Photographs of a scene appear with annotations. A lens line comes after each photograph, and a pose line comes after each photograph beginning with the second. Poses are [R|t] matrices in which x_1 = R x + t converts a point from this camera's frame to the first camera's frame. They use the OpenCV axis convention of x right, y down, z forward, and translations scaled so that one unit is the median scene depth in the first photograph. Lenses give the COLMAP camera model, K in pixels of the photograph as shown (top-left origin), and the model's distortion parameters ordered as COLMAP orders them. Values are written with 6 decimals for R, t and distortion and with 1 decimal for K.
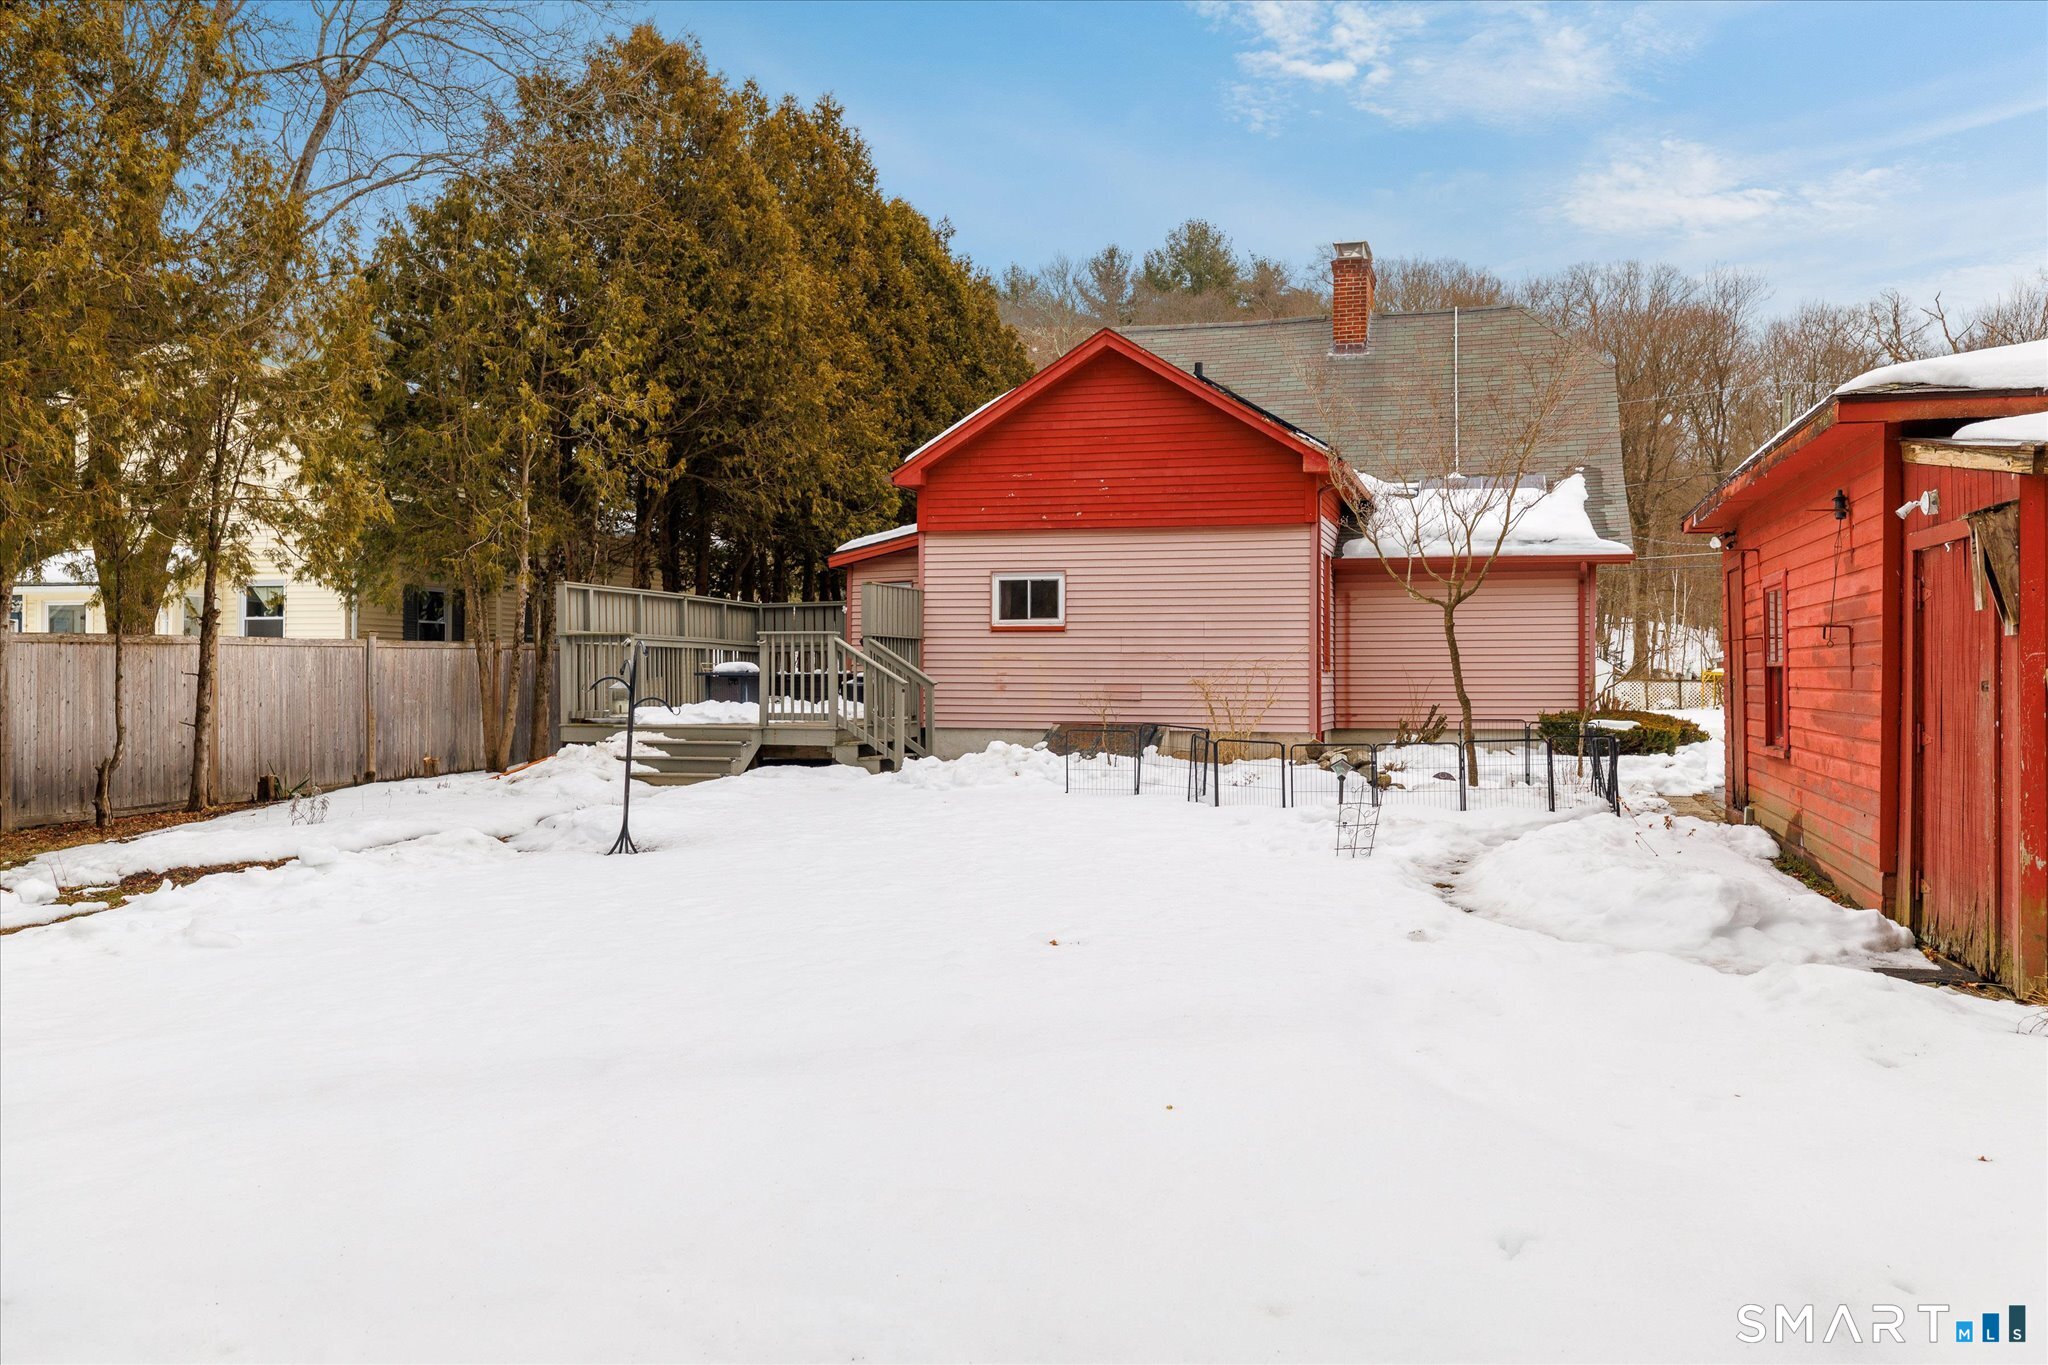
lens RADIAL K [[1637.4, 0, 1019.2], [0, 1637.4, 682.8], [0, 0, 1]] dist [0.045701, -0.006645]
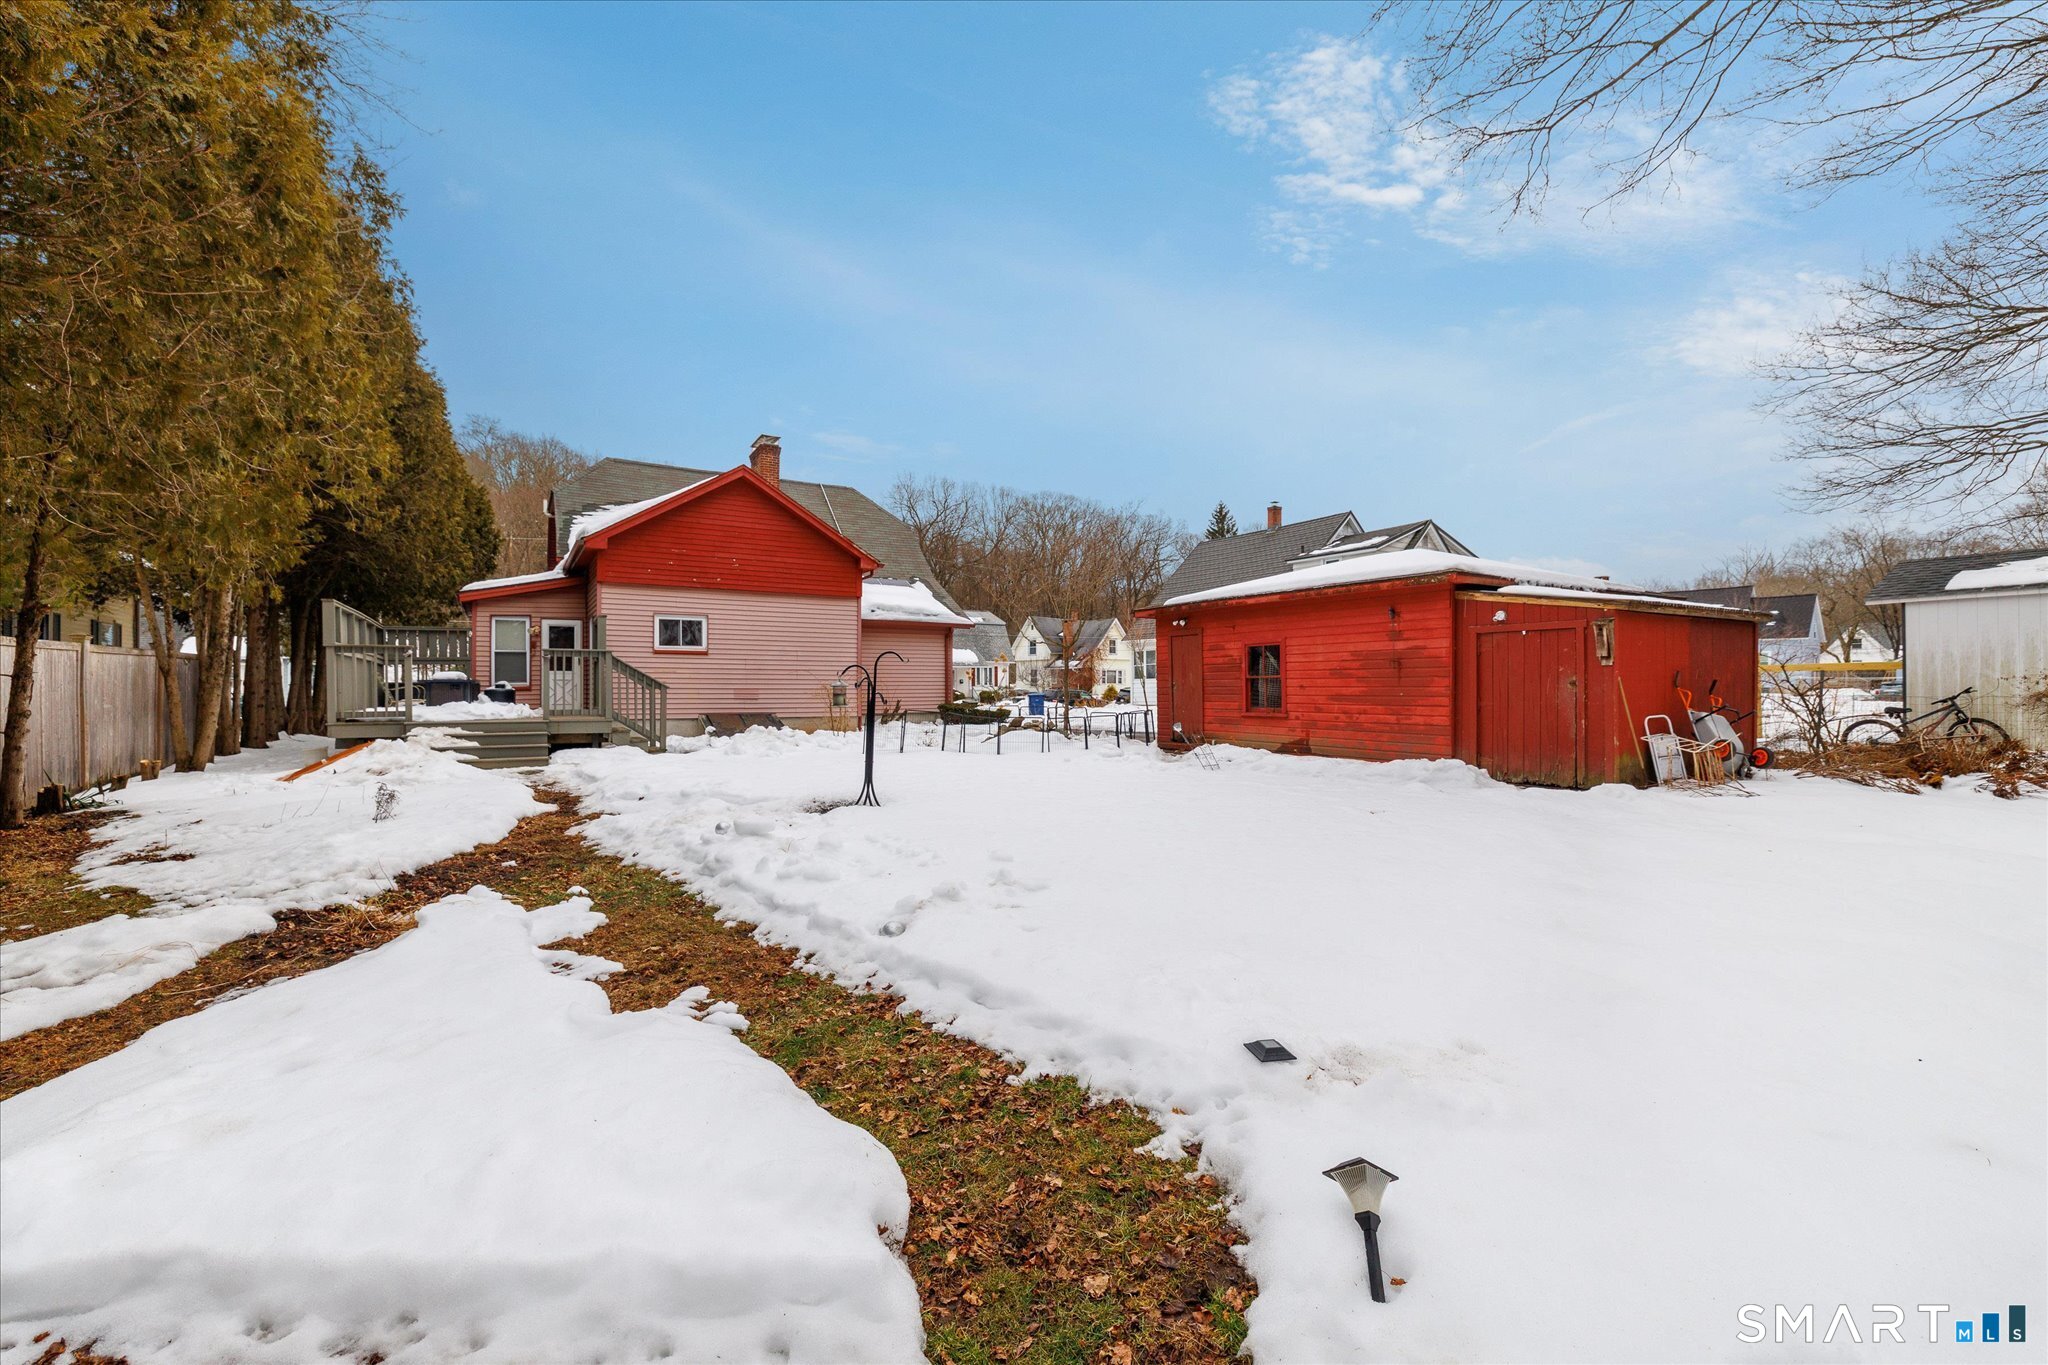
lens RADIAL K [[882.2, 0, 1020.1], [0, 882.2, 682.0], [0, 0, 1]] dist [-0.001237, -0.000442]
pose [[0.684734, 0.005205, 0.728775, -0.375250], [0.003834, 0.999935, -0.010744, 0.004458], [-0.728783, 0.010151, 0.684669, 0.215873]]
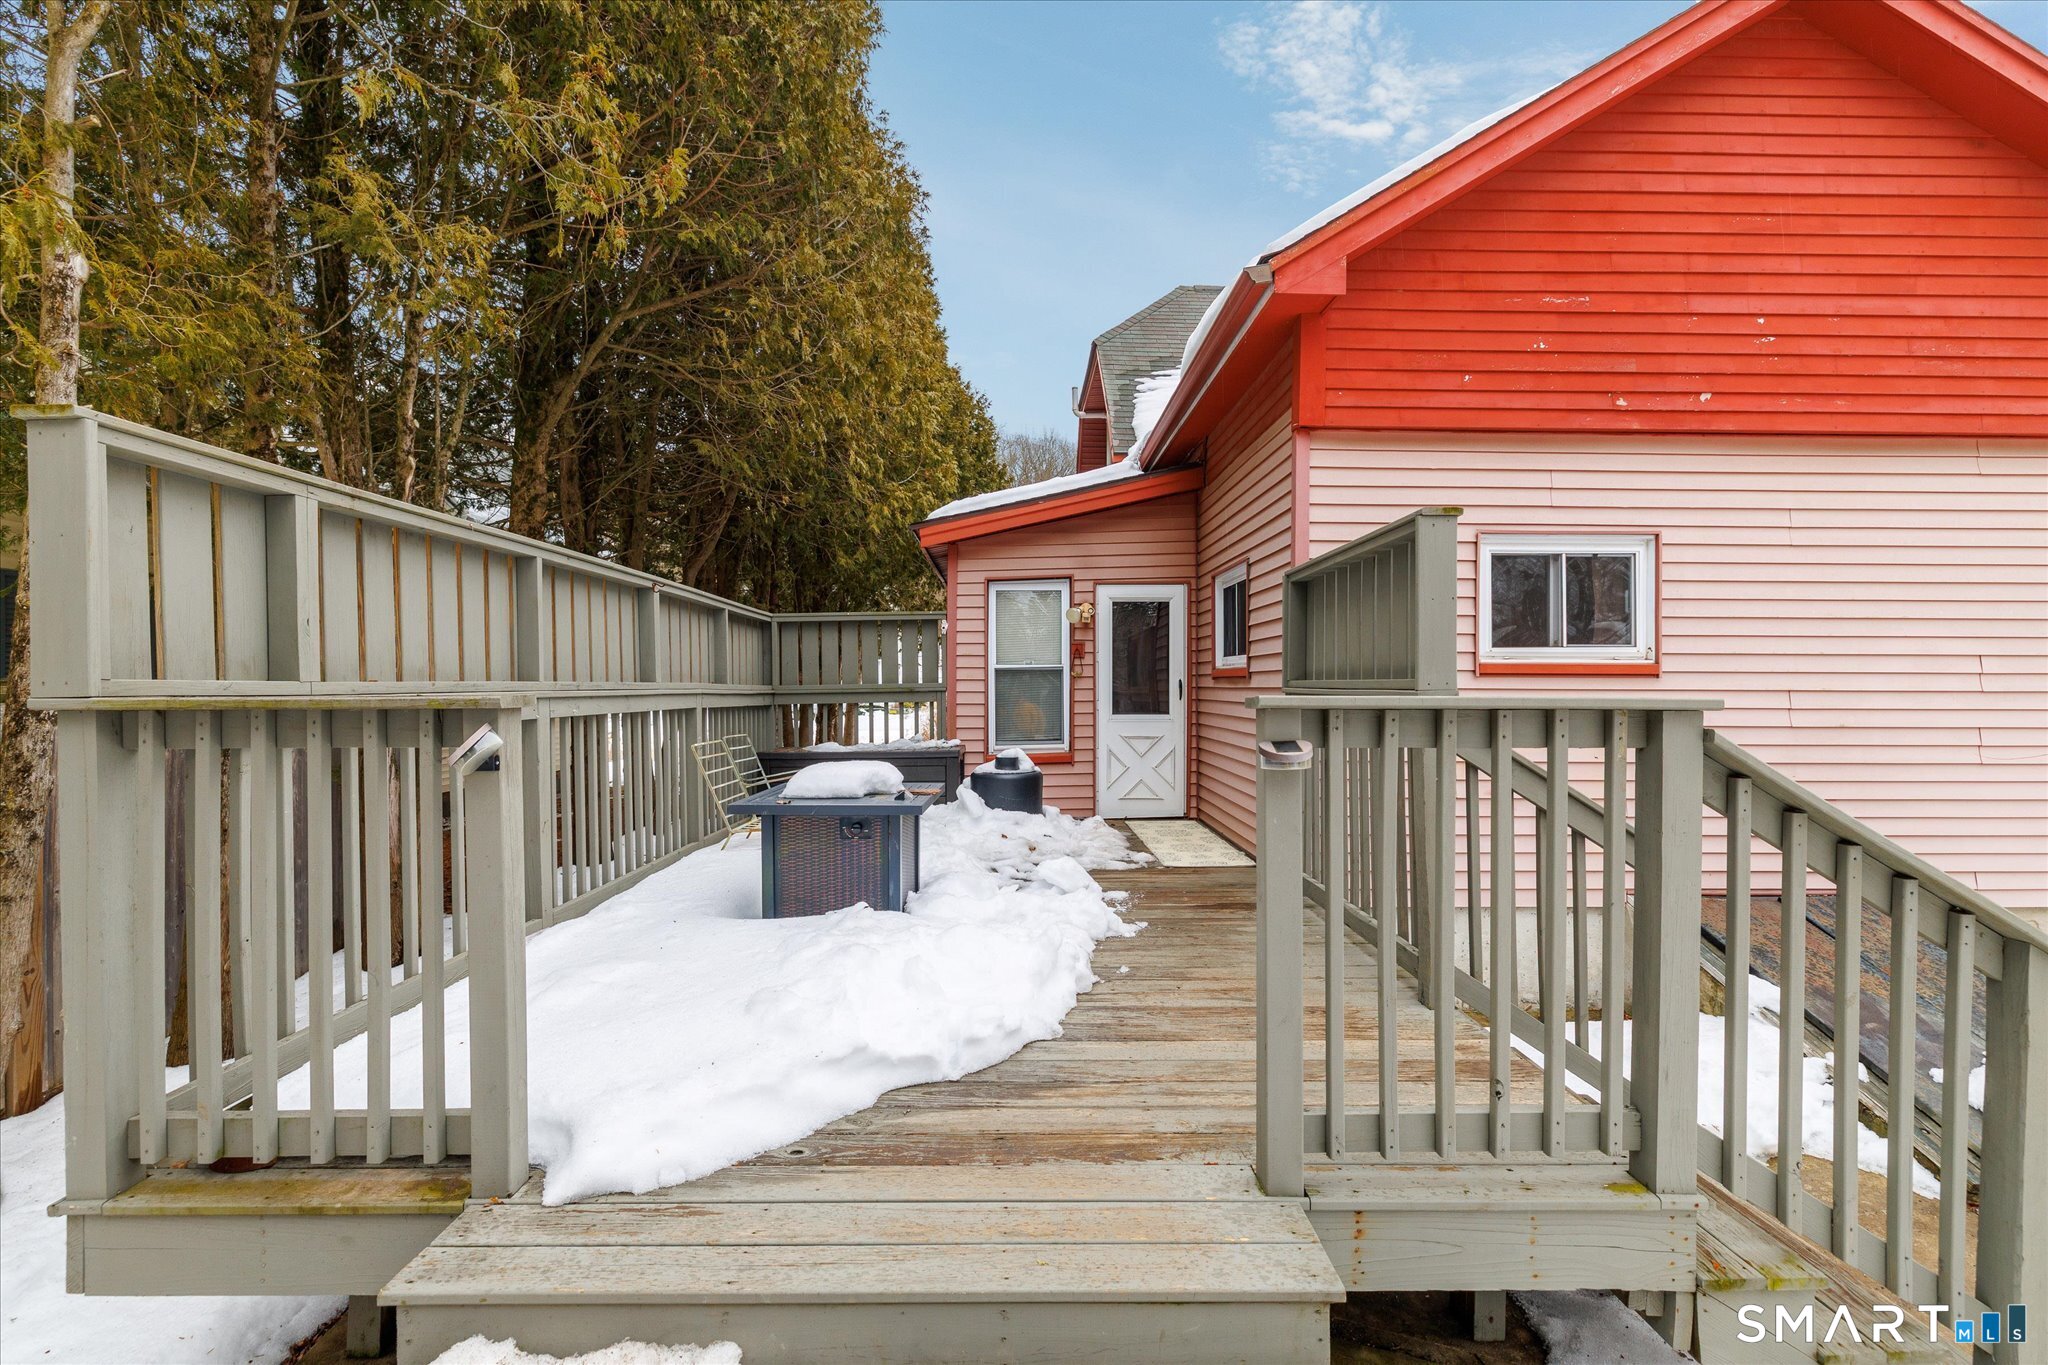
lens RADIAL K [[882.2, 0, 1022.5], [0, 882.2, 687.3], [0, 0, 1]] dist [-0.001237, -0.000442]
pose [[0.955226, -0.003637, 0.295856, -0.195883], [0.002445, 0.999987, 0.004398, -0.029957], [-0.295868, -0.003478, 0.955222, 0.828868]]
